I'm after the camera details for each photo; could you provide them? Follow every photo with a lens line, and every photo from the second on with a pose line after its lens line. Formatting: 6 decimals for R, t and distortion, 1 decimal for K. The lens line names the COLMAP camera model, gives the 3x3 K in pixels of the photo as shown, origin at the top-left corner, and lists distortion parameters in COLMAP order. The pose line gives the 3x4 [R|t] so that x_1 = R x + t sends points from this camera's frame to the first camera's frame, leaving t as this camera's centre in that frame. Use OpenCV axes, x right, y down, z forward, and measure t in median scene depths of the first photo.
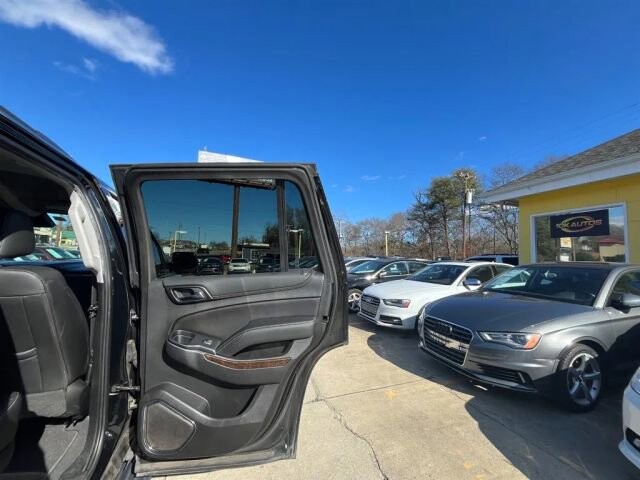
lens RADIAL K [[259.8, 0, 318.4], [0, 259.8, 243.0], [0, 0, 1]] dist [-0.005831, 0.000498]
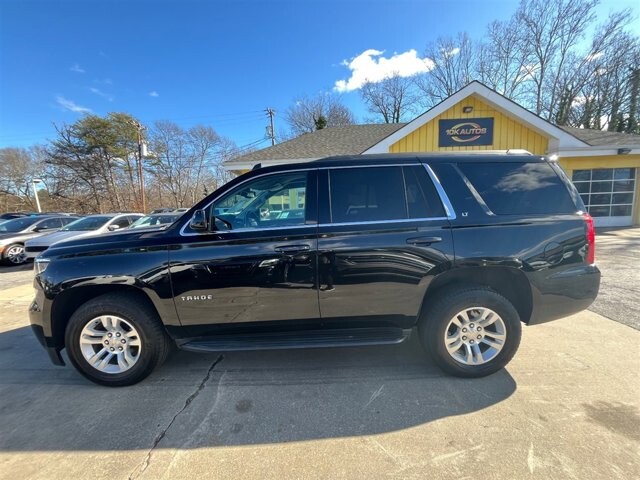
lens RADIAL K [[259.8, 0, 320.8], [0, 259.8, 238.1], [0, 0, 1]] dist [-0.005831, 0.000498]
pose [[0.345532, -0.145375, 0.927078, -0.634388], [-0.010209, 0.987287, 0.158621, -0.014725], [-0.938352, -0.064273, 0.339655, 0.014010]]
